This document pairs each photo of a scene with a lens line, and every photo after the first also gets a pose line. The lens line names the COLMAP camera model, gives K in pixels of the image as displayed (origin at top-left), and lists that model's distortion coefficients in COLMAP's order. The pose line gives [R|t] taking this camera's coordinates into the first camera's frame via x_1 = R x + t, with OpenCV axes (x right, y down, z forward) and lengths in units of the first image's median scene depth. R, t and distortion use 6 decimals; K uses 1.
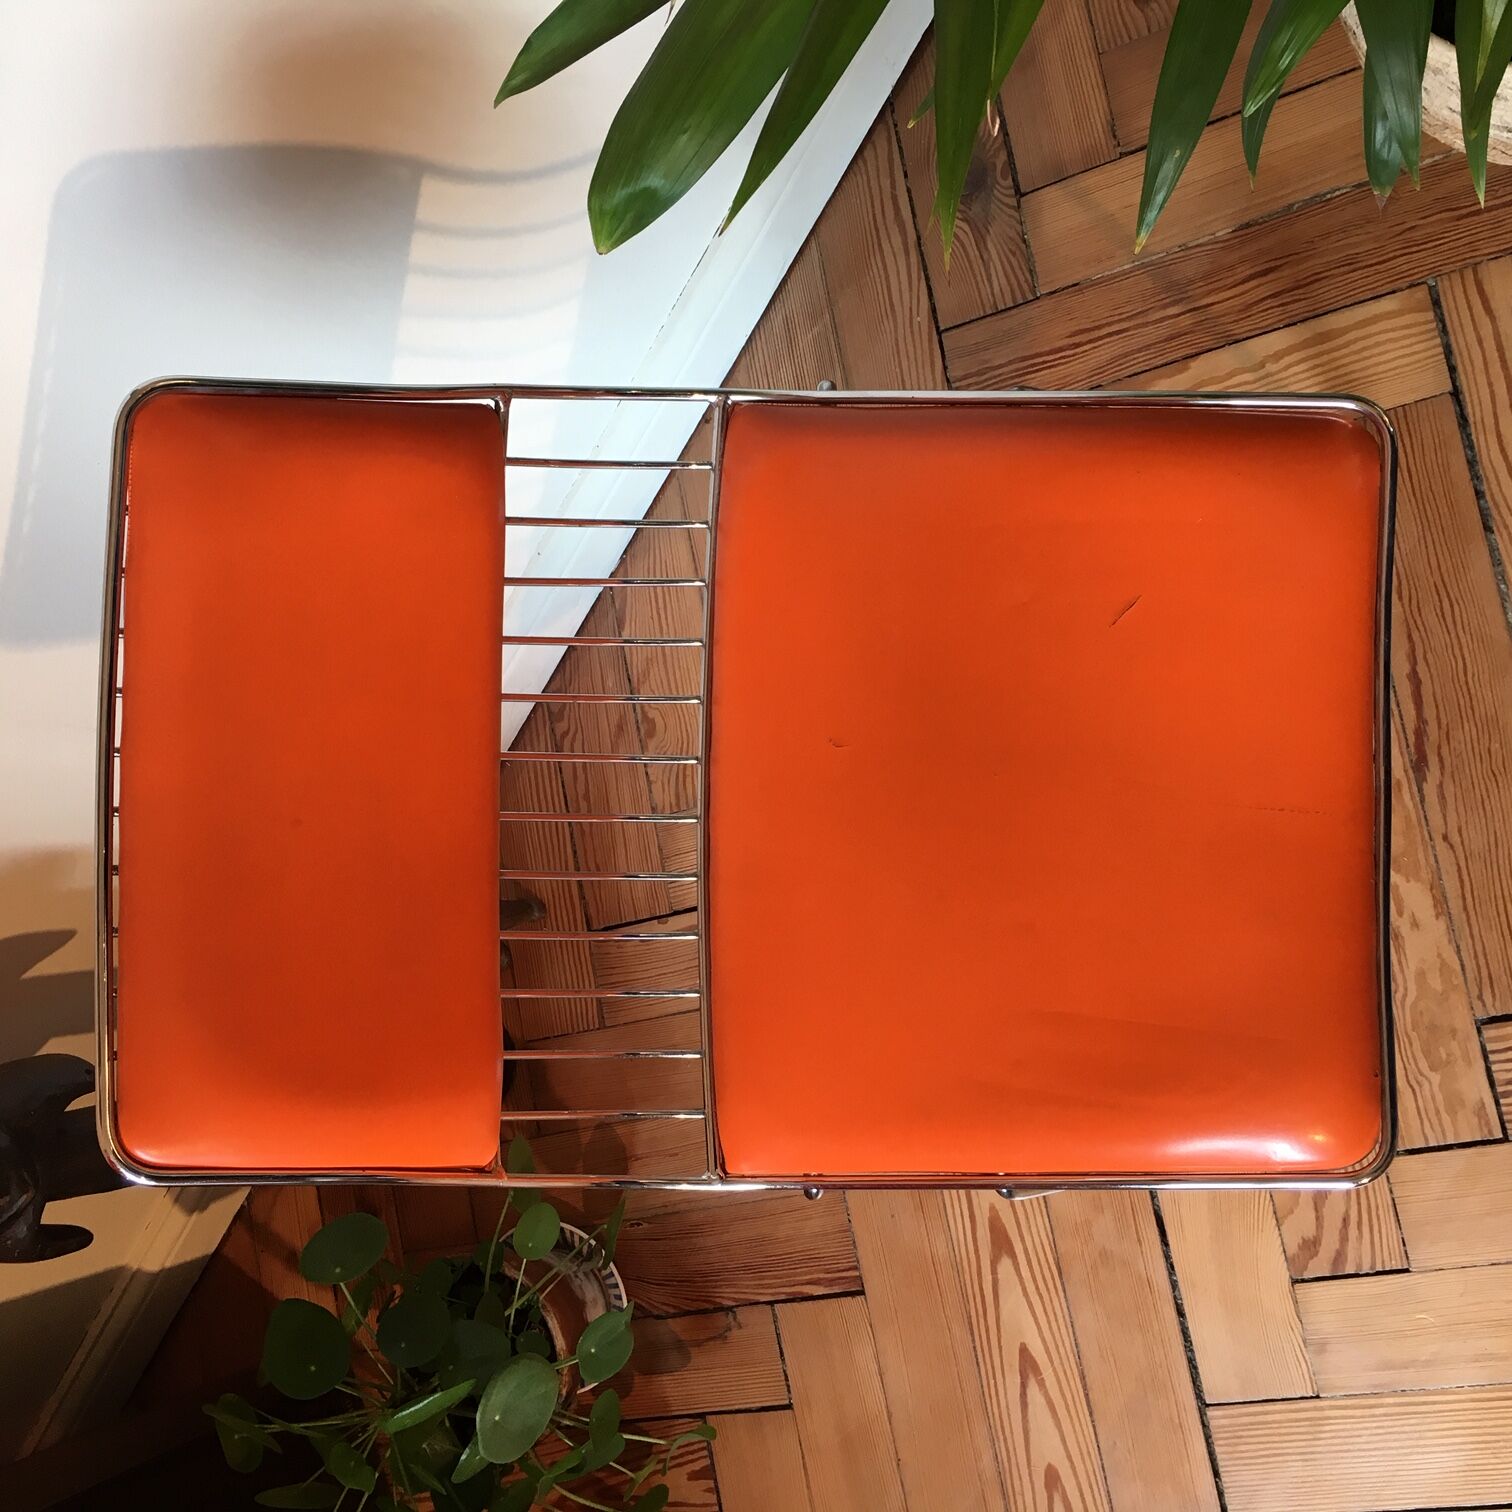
lens RADIAL K [[2075.2, 0, 756.0], [0, 2075.2, 756.0], [0, 0, 1]] dist [0.004628, -0.037666]
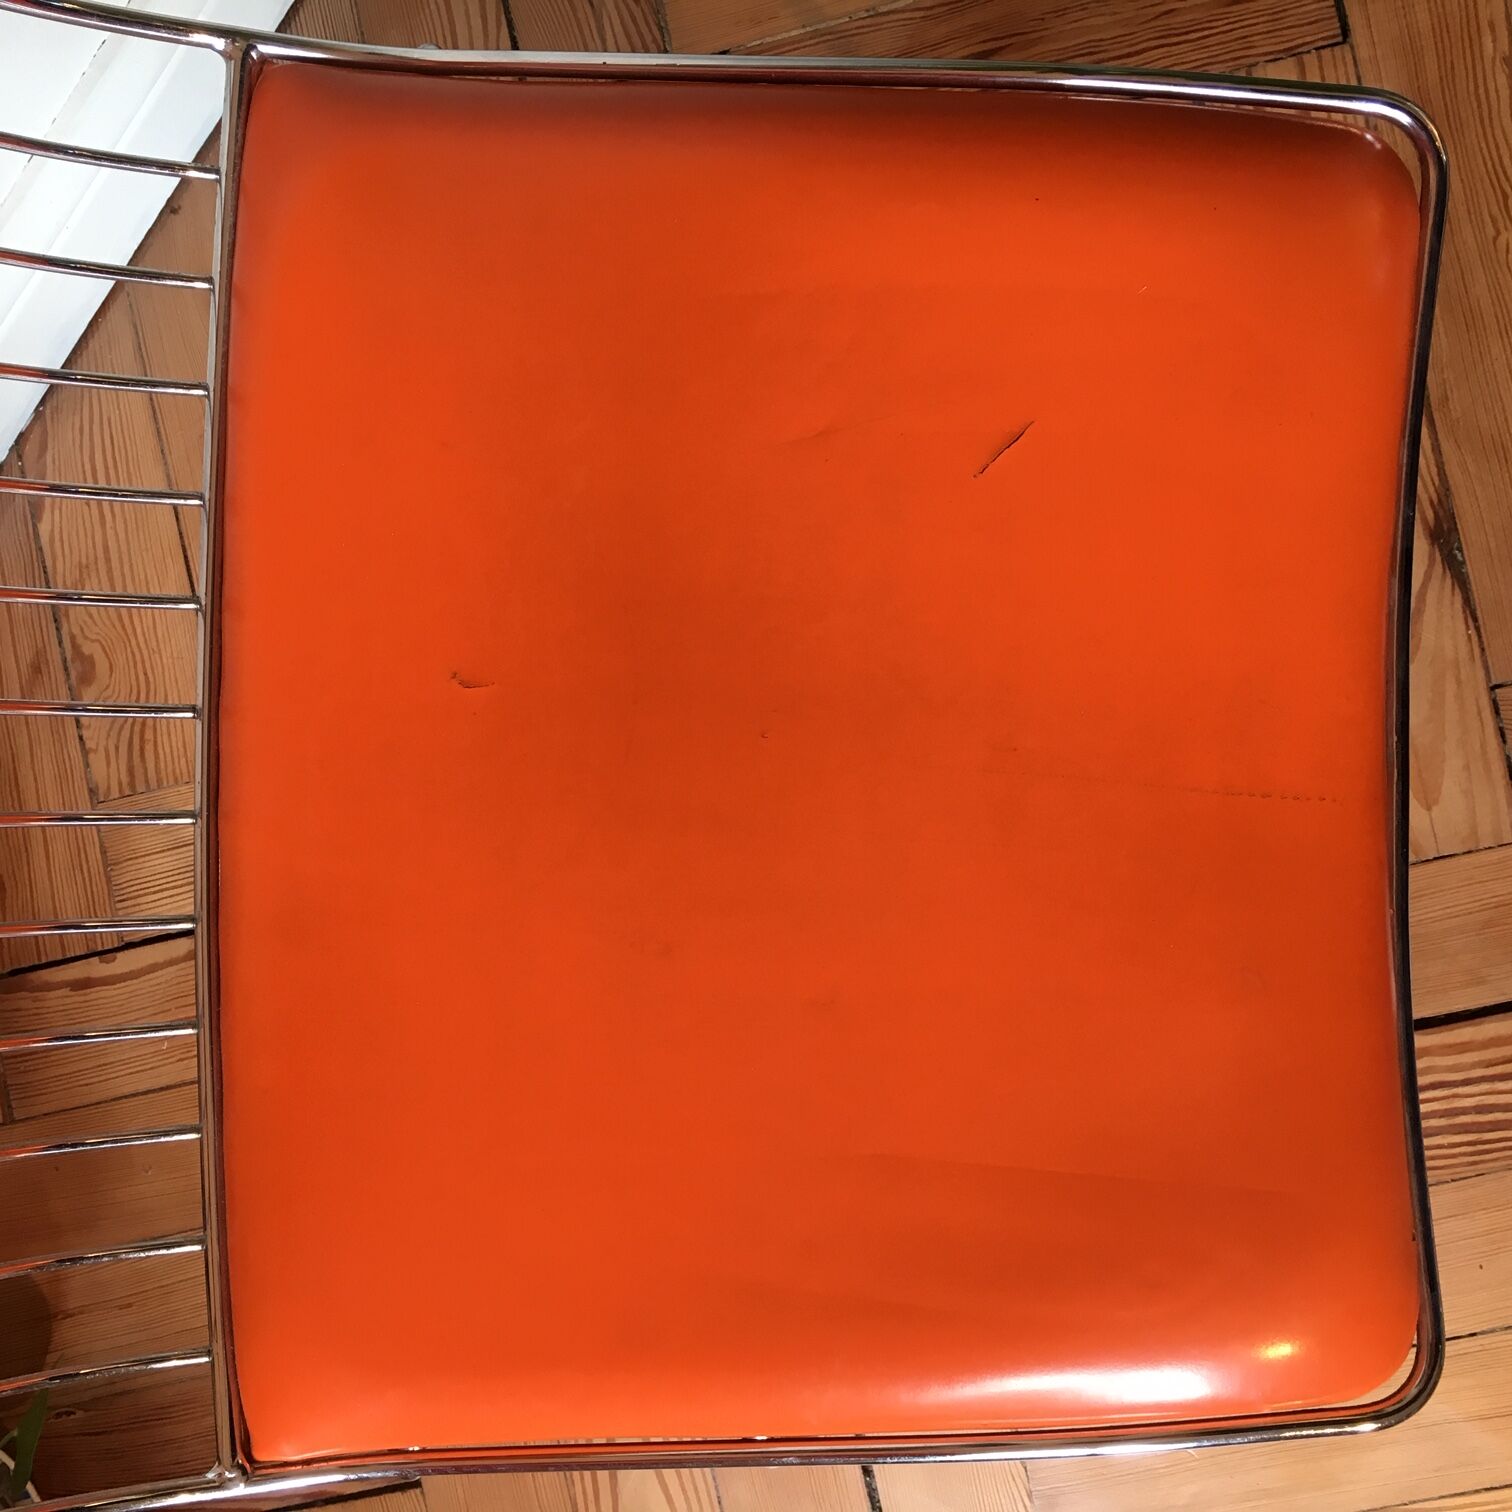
lens RADIAL K [[1720.5, 0, 756.0], [0, 1720.5, 756.0], [0, 0, 1]] dist [0.023581, 0.007575]
pose [[0.945007, -0.004649, 0.327016, -0.031886], [-0.001388, 0.999833, 0.018227, 0.004148], [-0.327046, -0.017679, 0.944843, 0.444258]]
